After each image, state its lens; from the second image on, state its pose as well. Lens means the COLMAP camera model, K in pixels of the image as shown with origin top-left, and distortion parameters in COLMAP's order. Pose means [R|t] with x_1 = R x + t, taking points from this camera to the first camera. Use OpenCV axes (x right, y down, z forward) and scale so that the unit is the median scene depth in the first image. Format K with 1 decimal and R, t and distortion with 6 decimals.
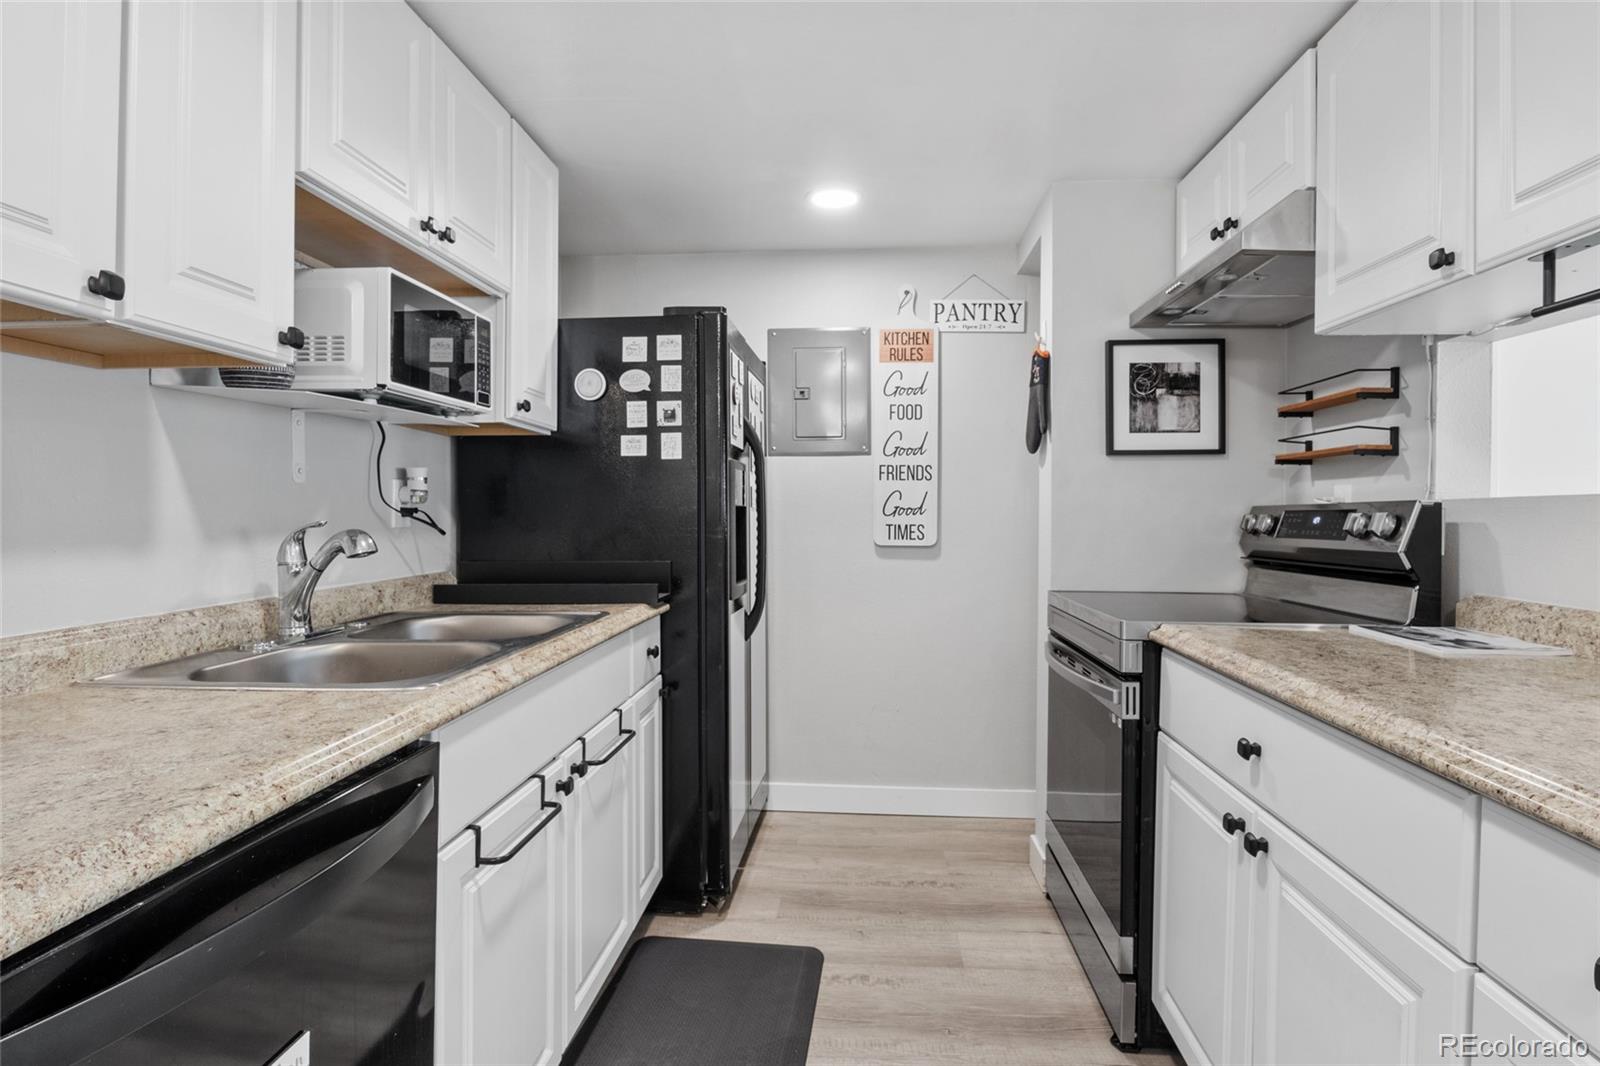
lens RADIAL K [[836.3, 0, 808.3], [0, 836.3, 525.7], [0, 0, 1]] dist [0.001517, -0.000813]
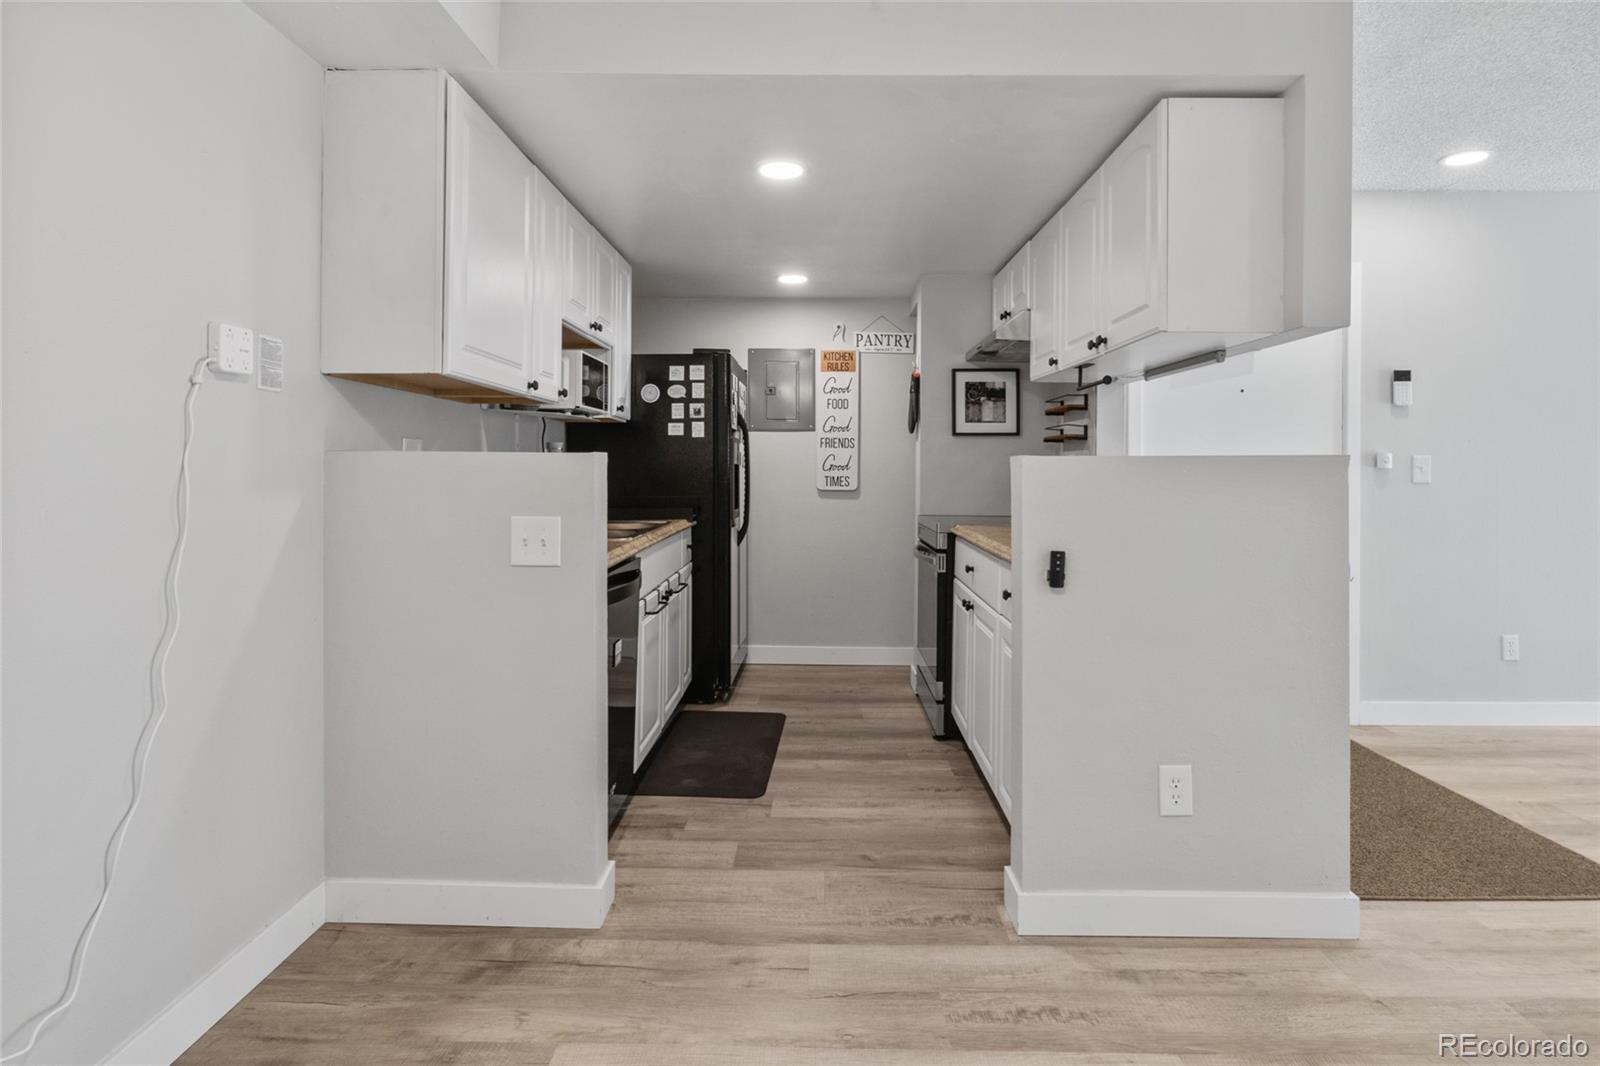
lens RADIAL K [[844.6, 0, 820.7], [0, 844.6, 480.5], [0, 0, 1]] dist [-0.007168, -0.003012]
pose [[0.997396, 0.003327, 0.072041, -0.036552], [-0.003172, 0.999992, -0.002258, 0.012980], [-0.072048, 0.002024, 0.997399, -0.752968]]
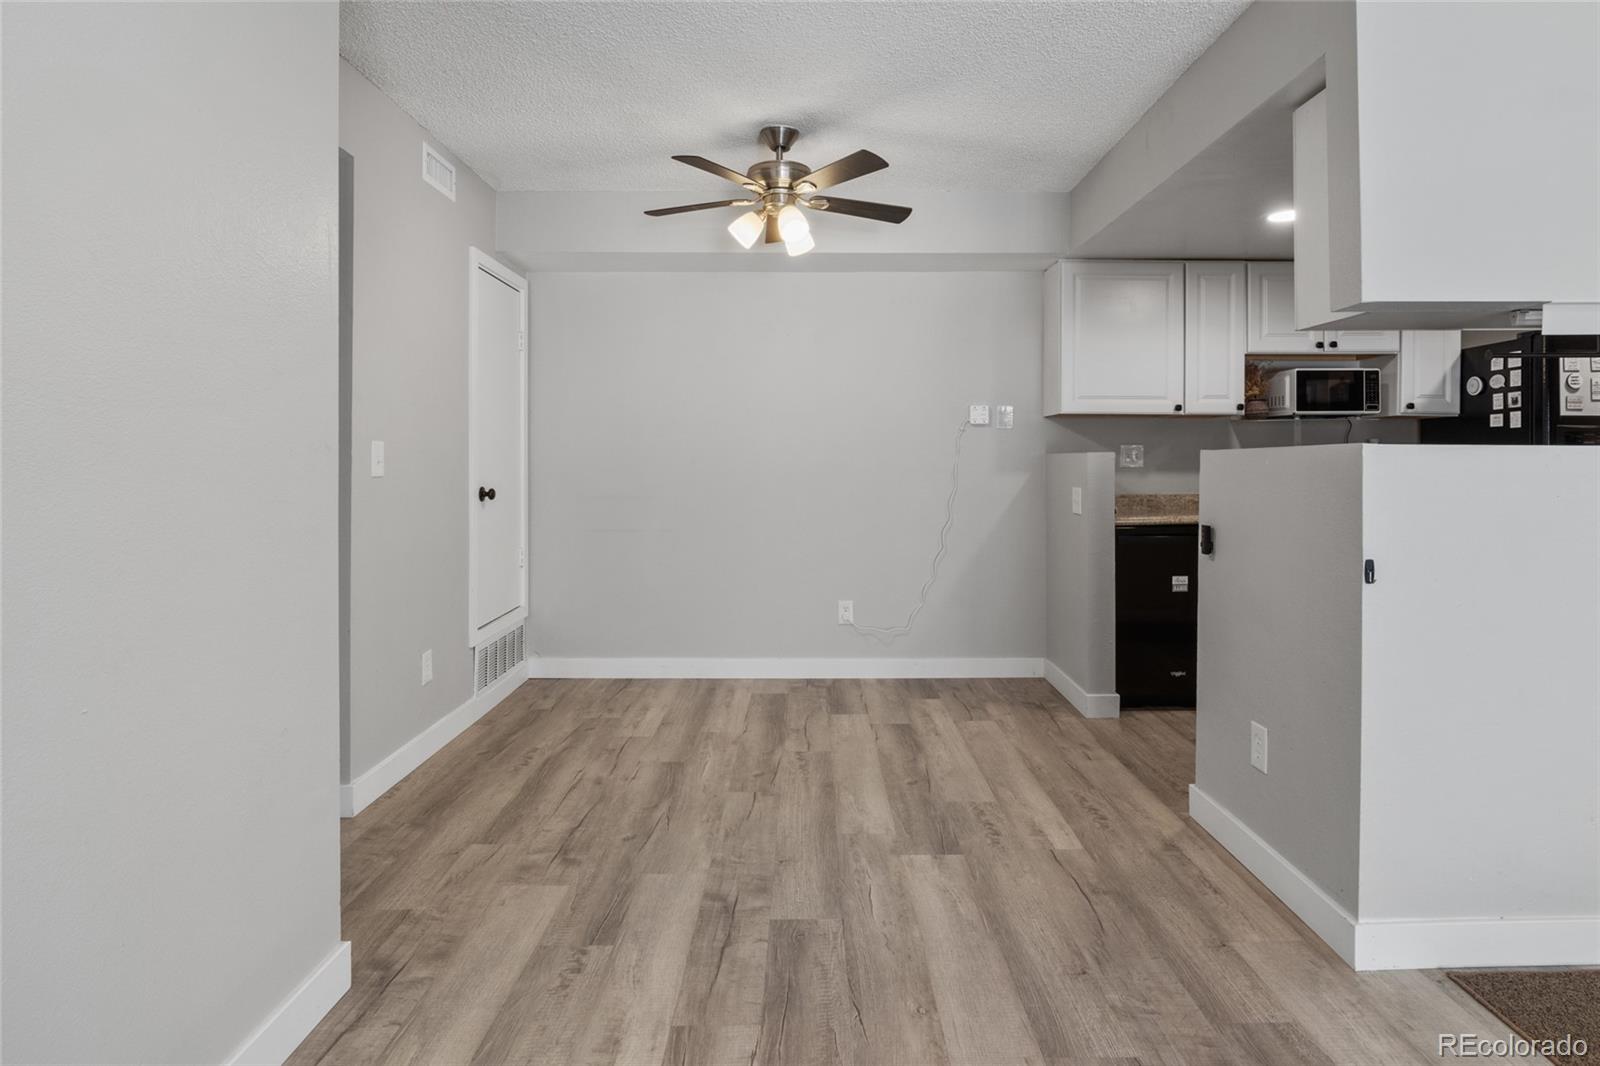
lens RADIAL K [[844.6, 0, 806.2], [0, 844.6, 520.6], [0, 0, 1]] dist [-0.007168, -0.003012]
pose [[0.087698, 0.073116, -0.993460, 1.351562], [-0.012502, 0.997305, 0.072295, -0.000017], [0.996069, 0.006080, 0.088376, -0.518133]]
